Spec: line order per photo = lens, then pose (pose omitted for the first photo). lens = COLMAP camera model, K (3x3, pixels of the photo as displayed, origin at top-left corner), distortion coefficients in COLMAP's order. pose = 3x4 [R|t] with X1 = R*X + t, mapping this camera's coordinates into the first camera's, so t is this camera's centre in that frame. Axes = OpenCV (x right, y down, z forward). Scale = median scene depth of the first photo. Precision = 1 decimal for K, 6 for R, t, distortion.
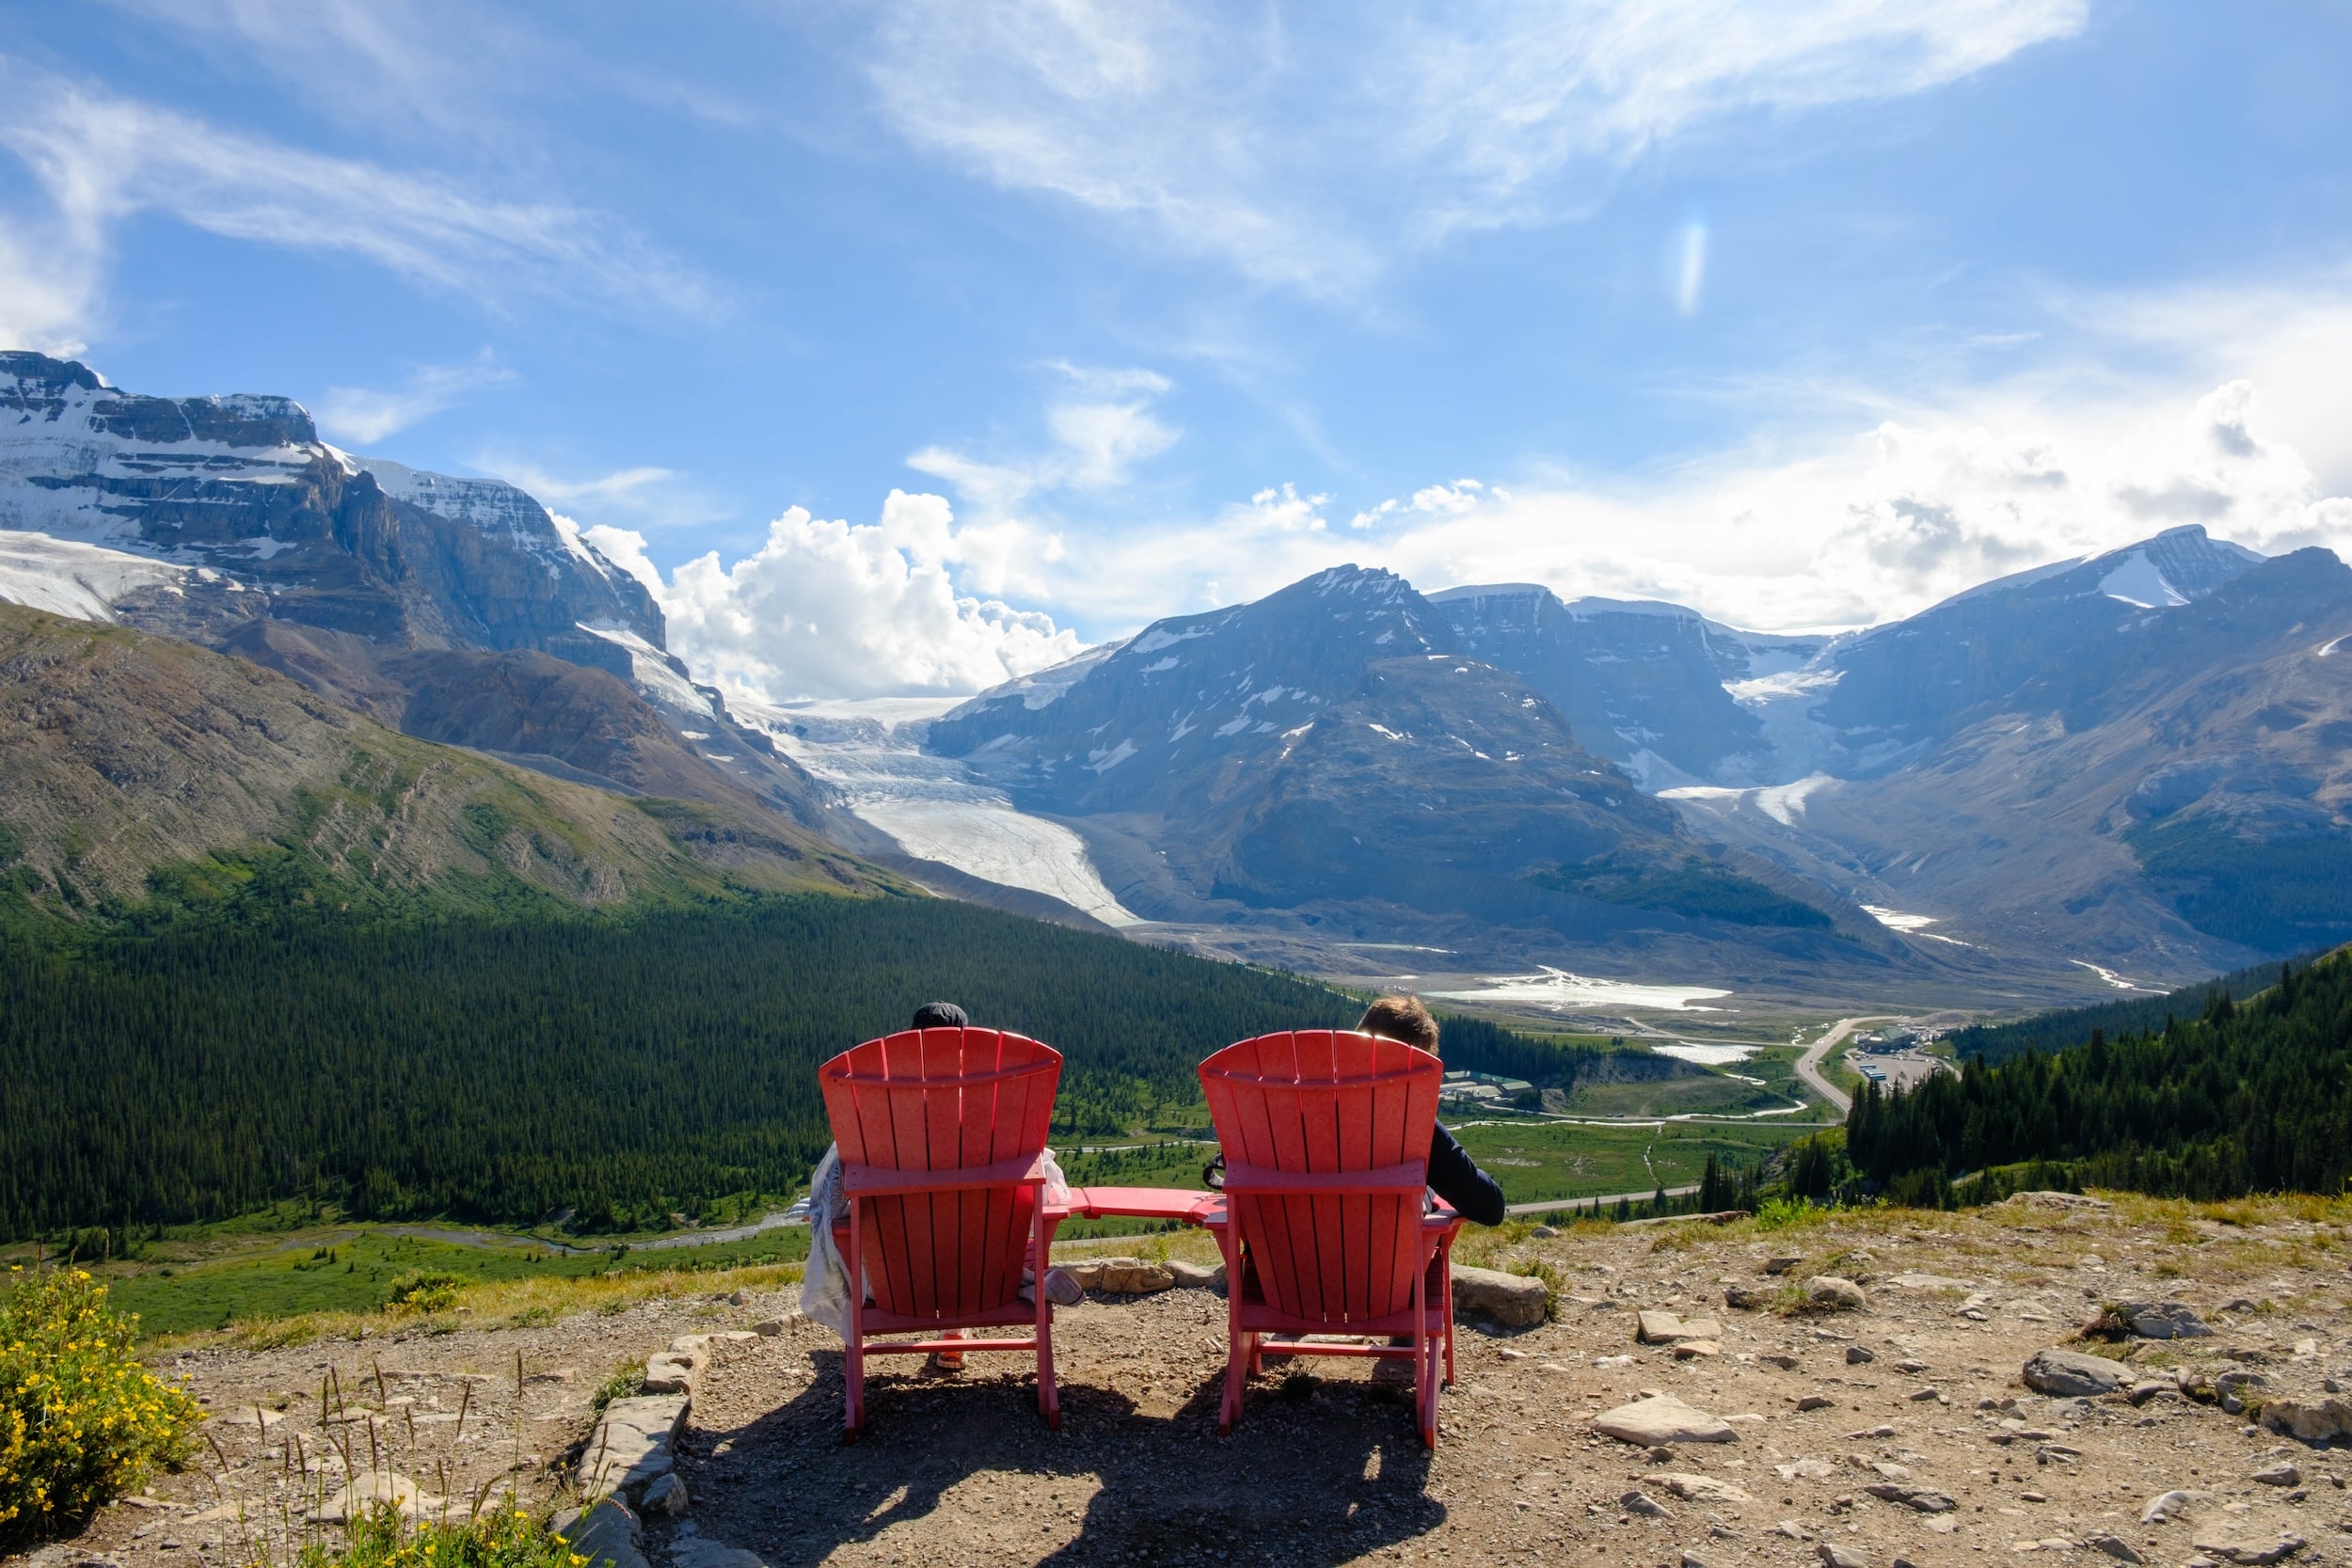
lens RADIAL K [[1619.1, 0, 1113.4], [0, 1619.1, 783.3], [0, 0, 1]] dist [-0.019388, 0.006492]
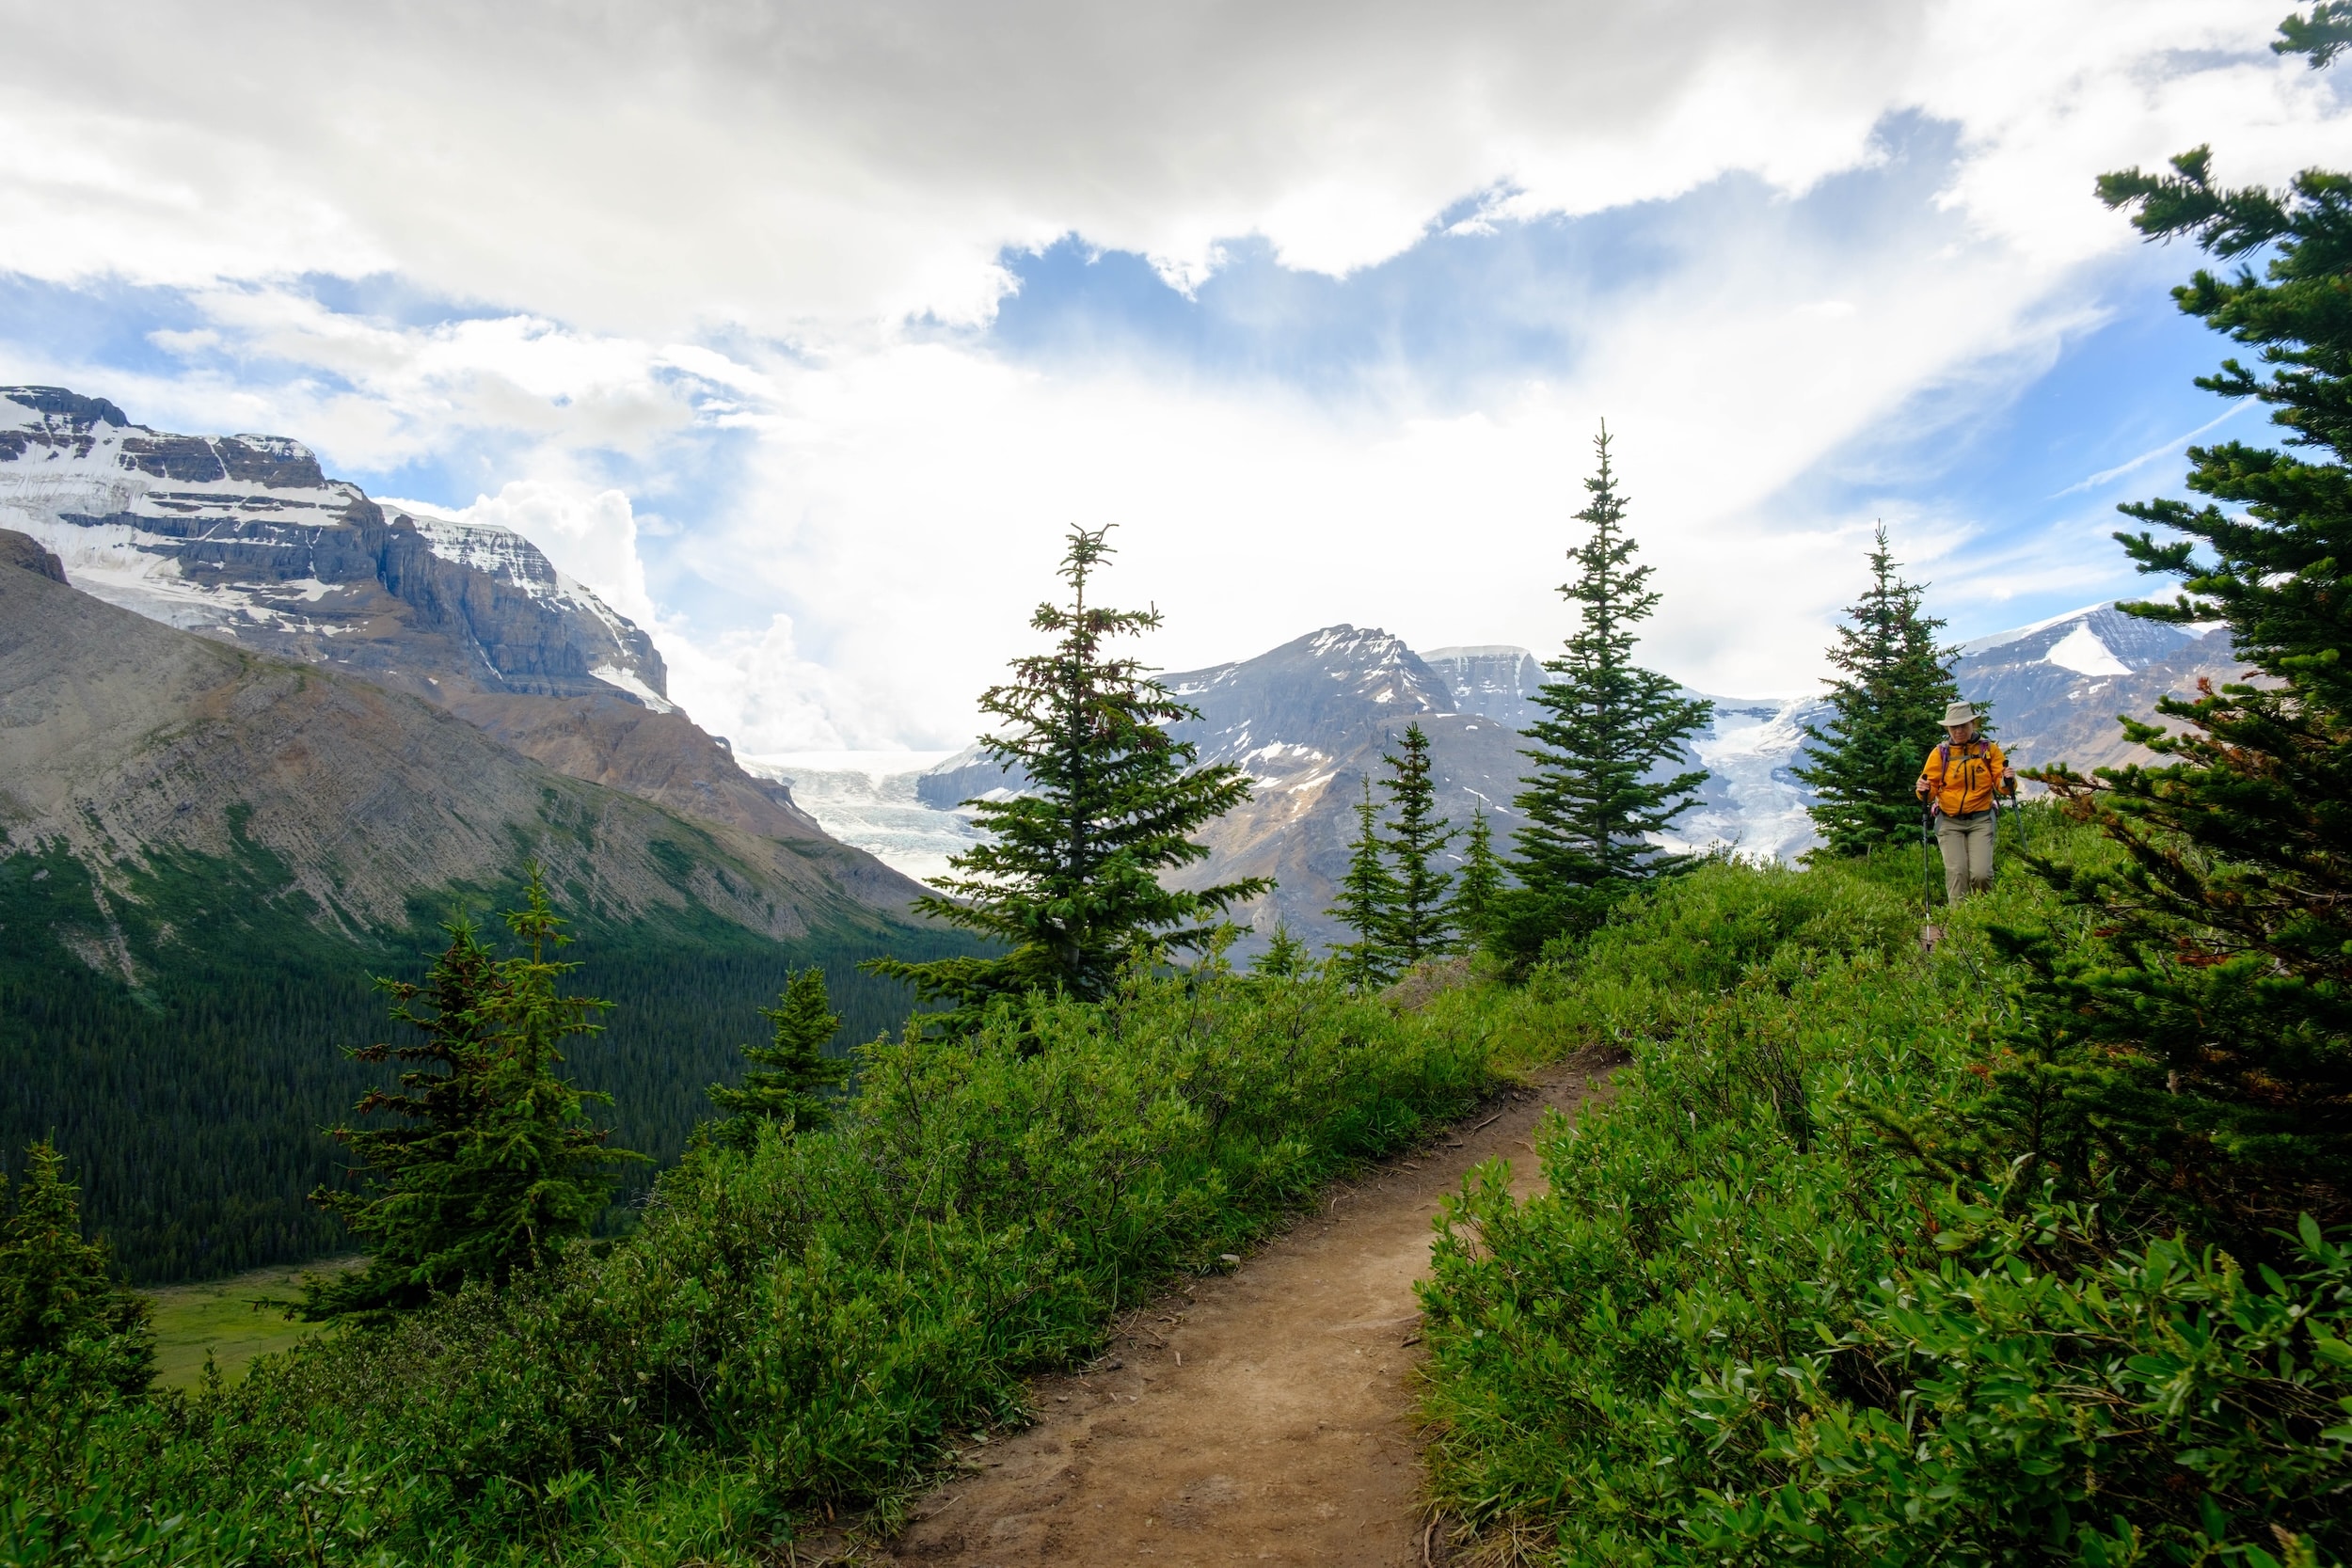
lens RADIAL K [[1625.1, 0, 1176.0], [0, 1625.1, 784.0], [0, 0, 1]] dist [-0.015956, -0.008239]
pose [[0.997095, 0.008375, 0.075702, -0.055899], [-0.005669, 0.999340, -0.035893, 0.004765], [-0.075952, 0.035359, 0.996484, -0.021893]]
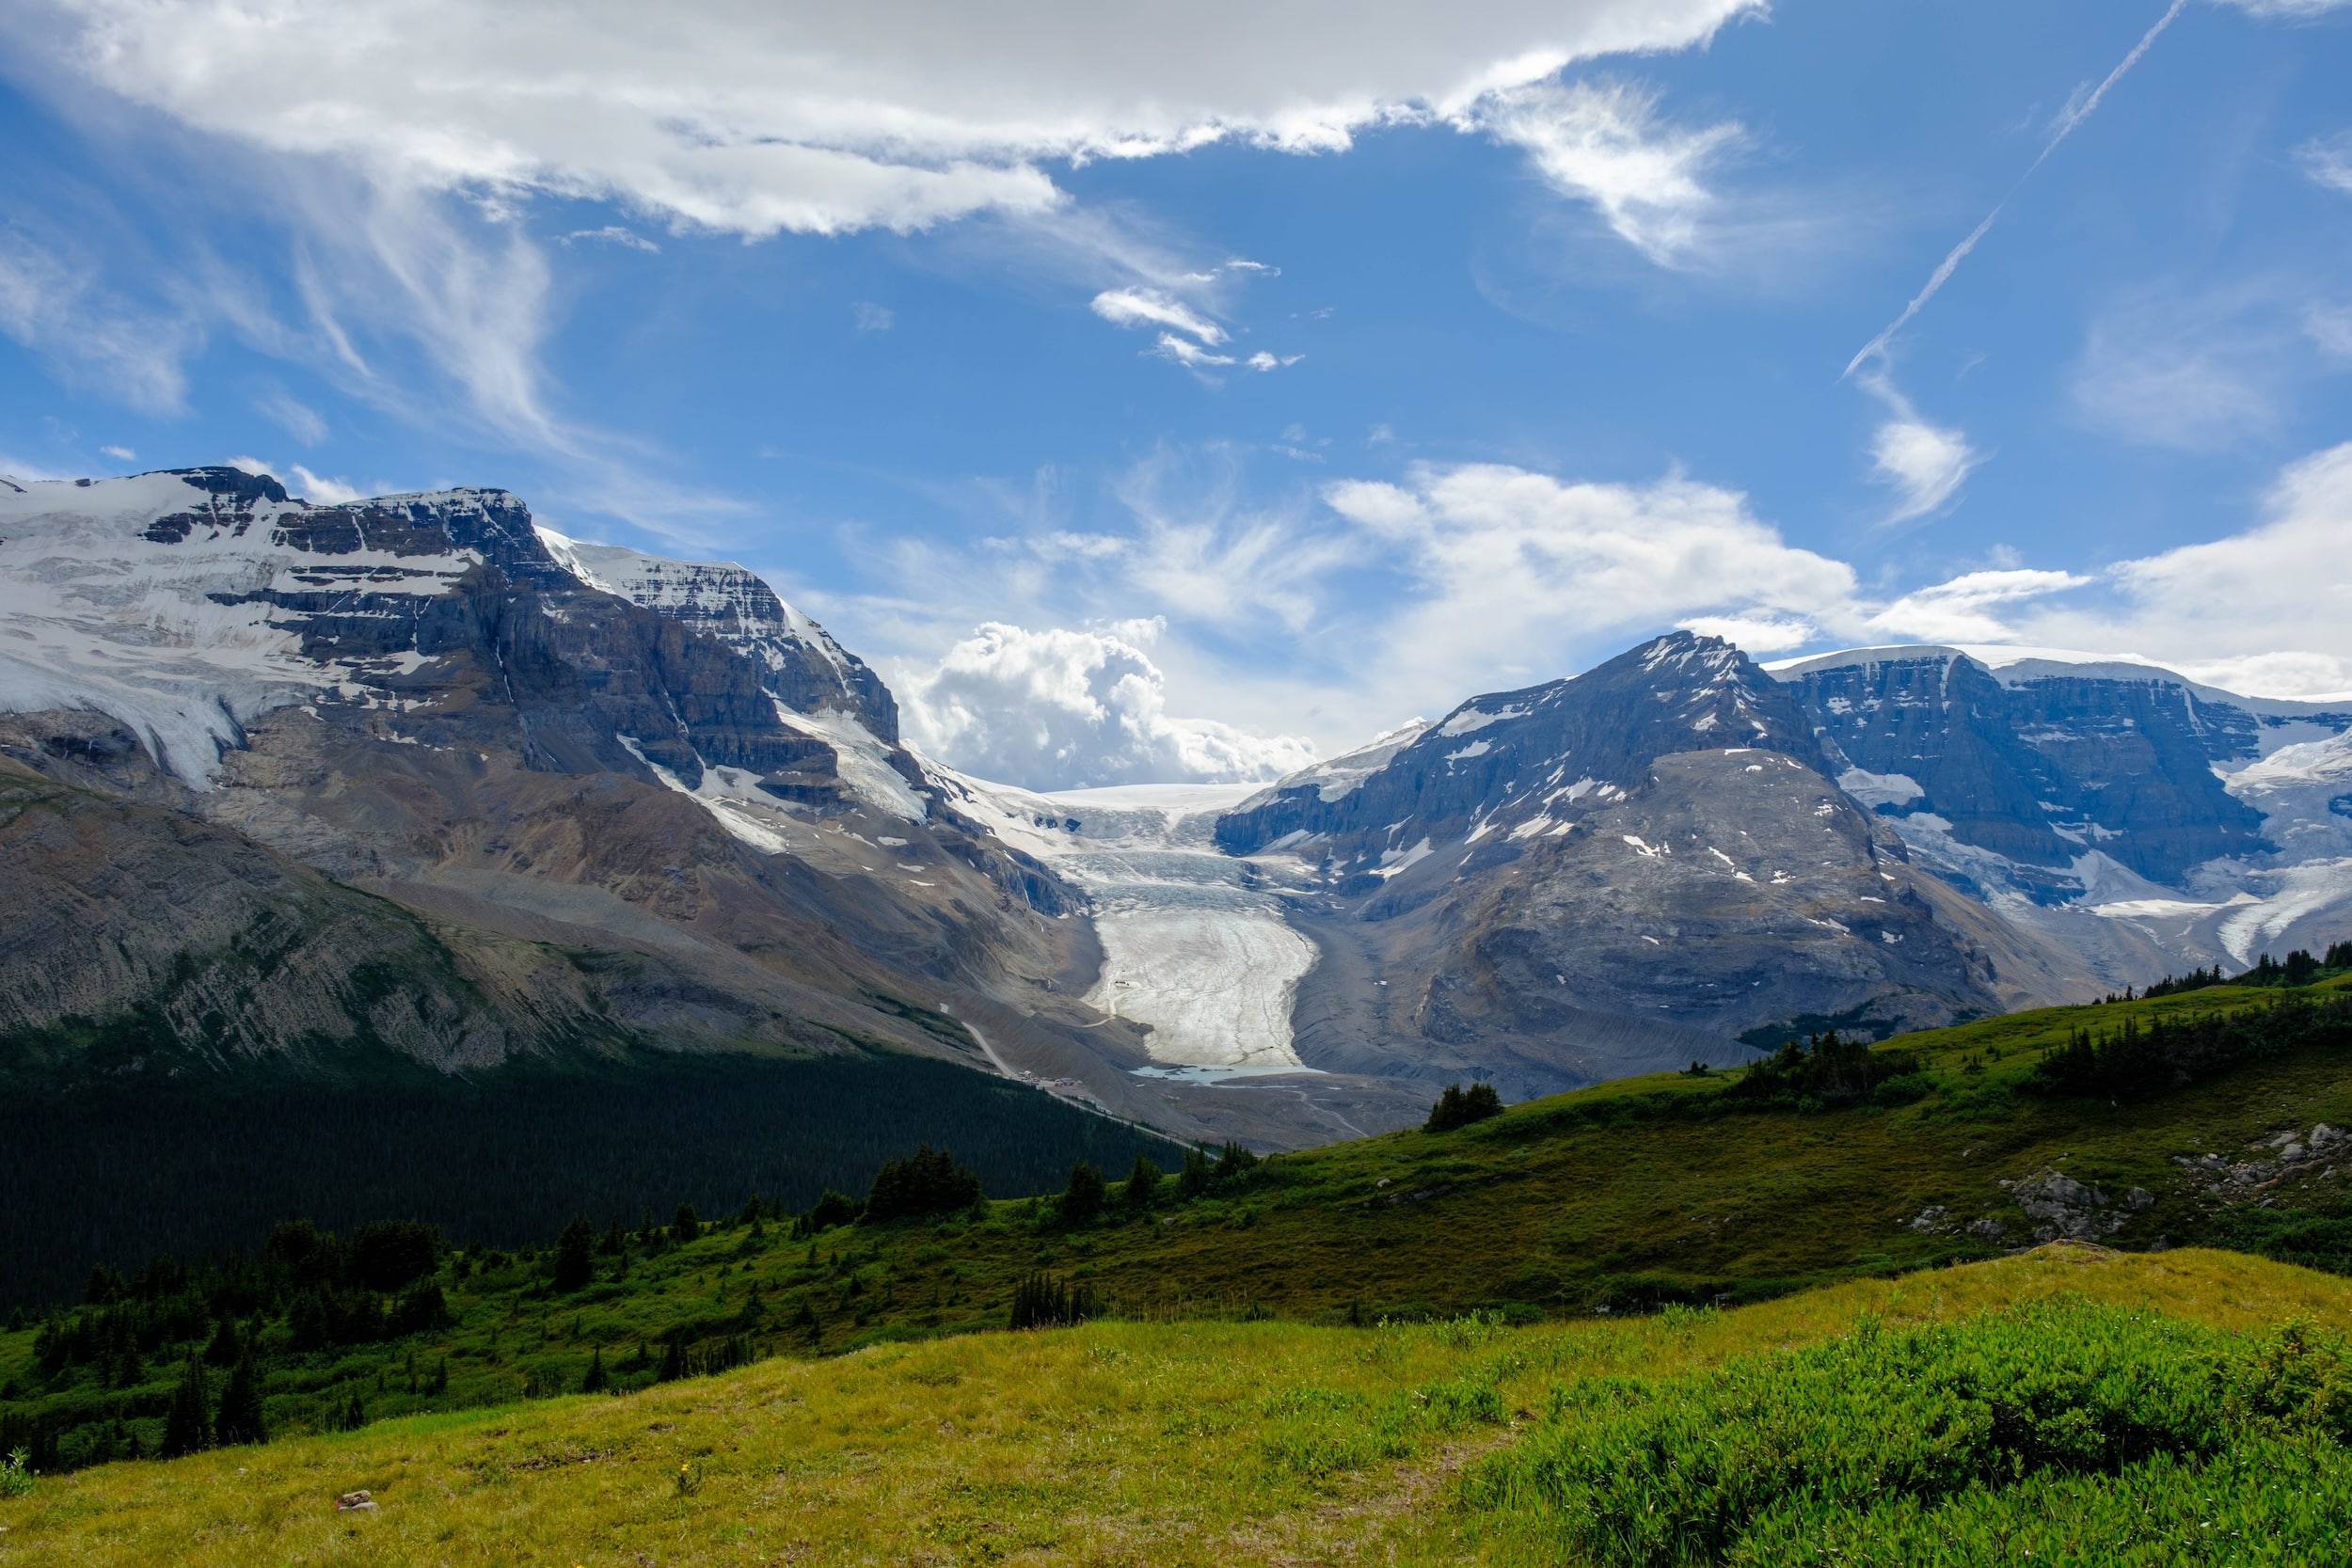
lens RADIAL K [[1900.7, 0, 1134.1], [0, 1900.7, 784.0], [0, 0, 1]] dist [-0.000664, -0.008568]
pose [[0.974559, -0.003151, -0.224109, 0.133073], [-0.006366, 0.999109, -0.041727, -0.020552], [0.224041, 0.042093, 0.973670, -0.024897]]
